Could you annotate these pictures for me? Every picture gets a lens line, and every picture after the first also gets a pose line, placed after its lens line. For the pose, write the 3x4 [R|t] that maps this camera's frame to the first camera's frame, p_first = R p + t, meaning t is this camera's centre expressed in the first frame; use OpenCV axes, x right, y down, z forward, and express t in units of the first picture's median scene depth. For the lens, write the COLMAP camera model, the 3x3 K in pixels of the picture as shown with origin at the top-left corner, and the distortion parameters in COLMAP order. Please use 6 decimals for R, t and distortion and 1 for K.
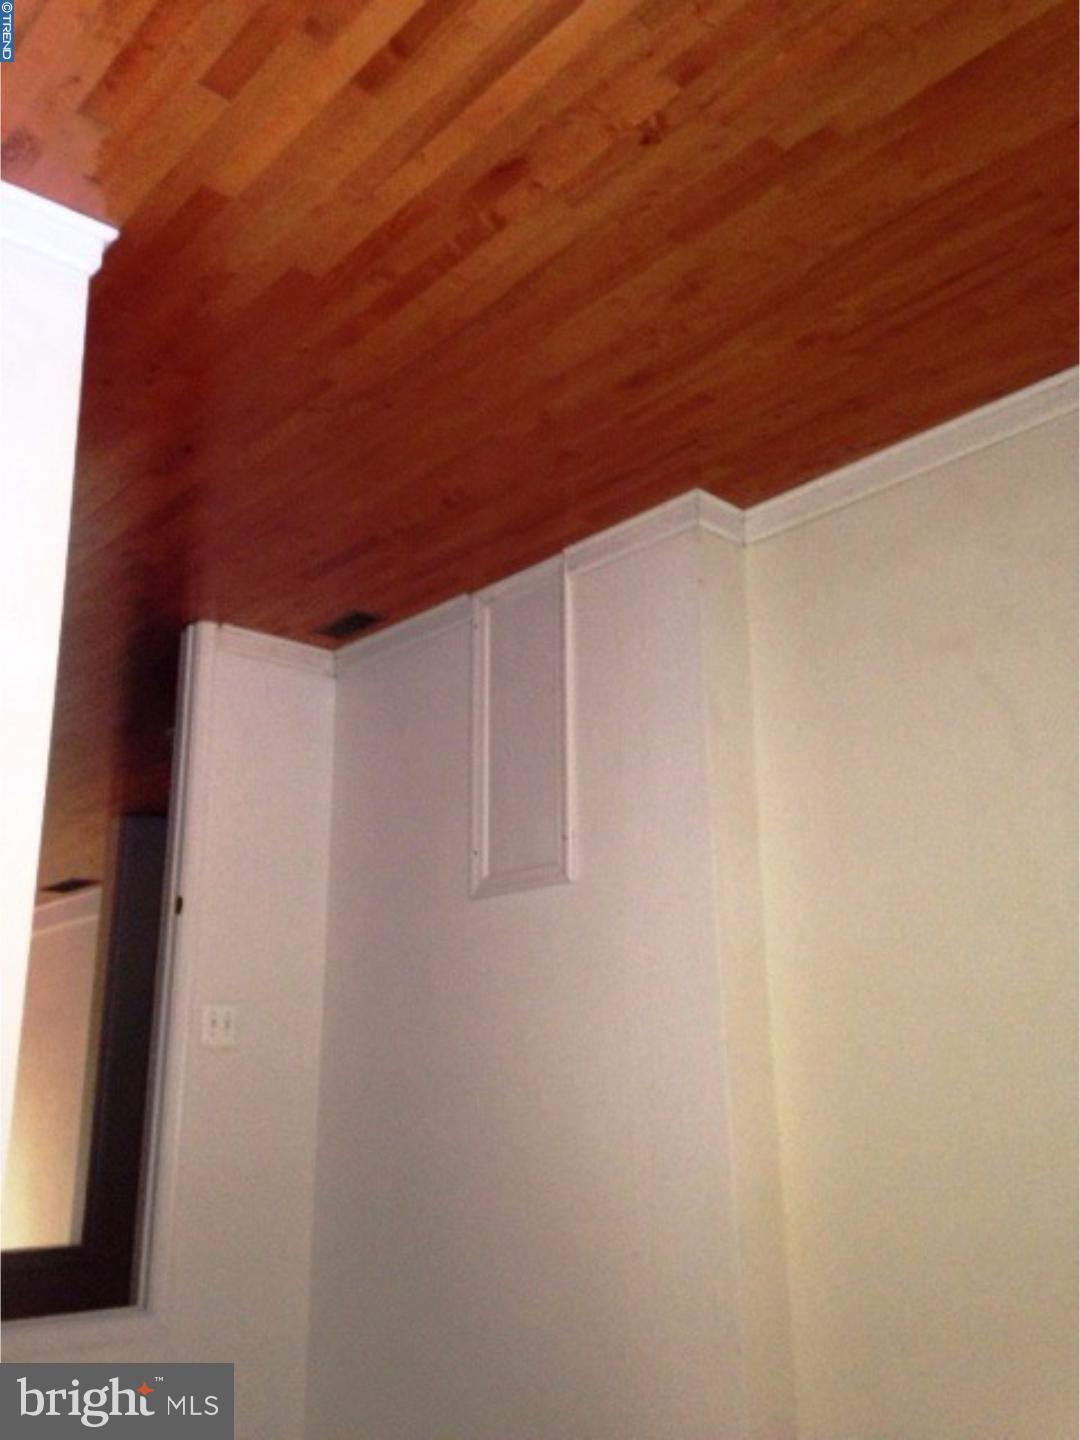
lens RADIAL K [[1329.0, 0, 540.0], [0, 1329.0, 720.0], [0, 0, 1]] dist [0.215464, -0.345558]
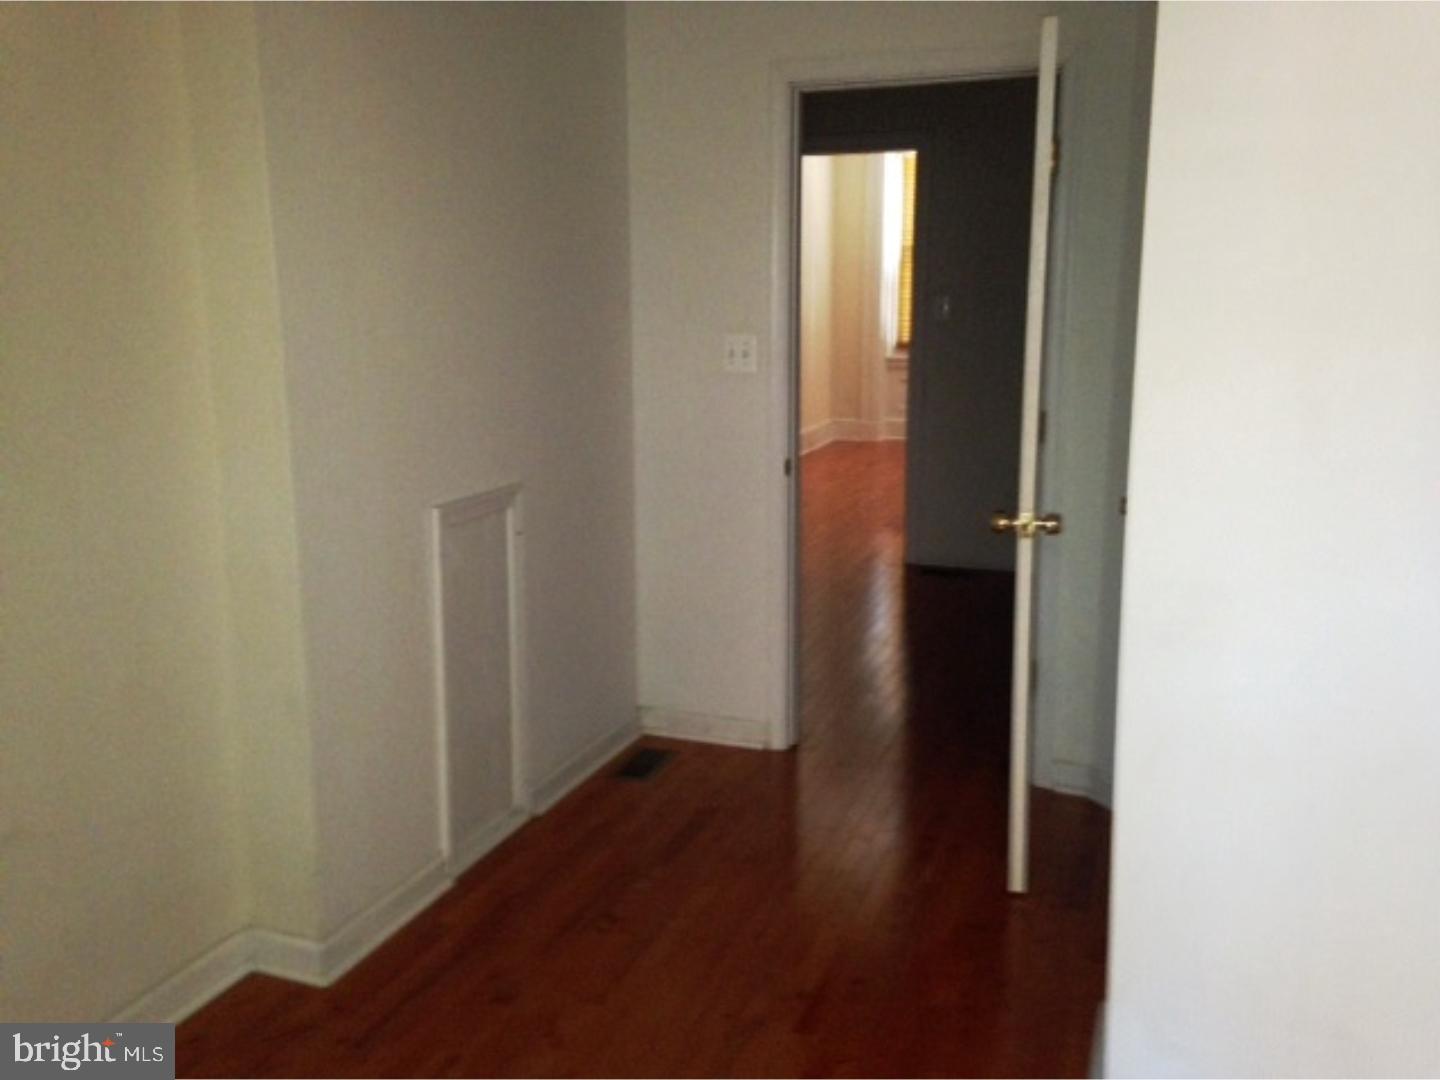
lens RADIAL K [[1329.0, 0, 720.0], [0, 1329.0, 540.0], [0, 0, 1]] dist [0.215464, -0.345558]
pose [[-0.932550, 0.064633, -0.355208, 0.150049], [-0.096519, -0.992667, 0.072774, 0.014412], [-0.347899, 0.102150, 0.931950, 0.089387]]
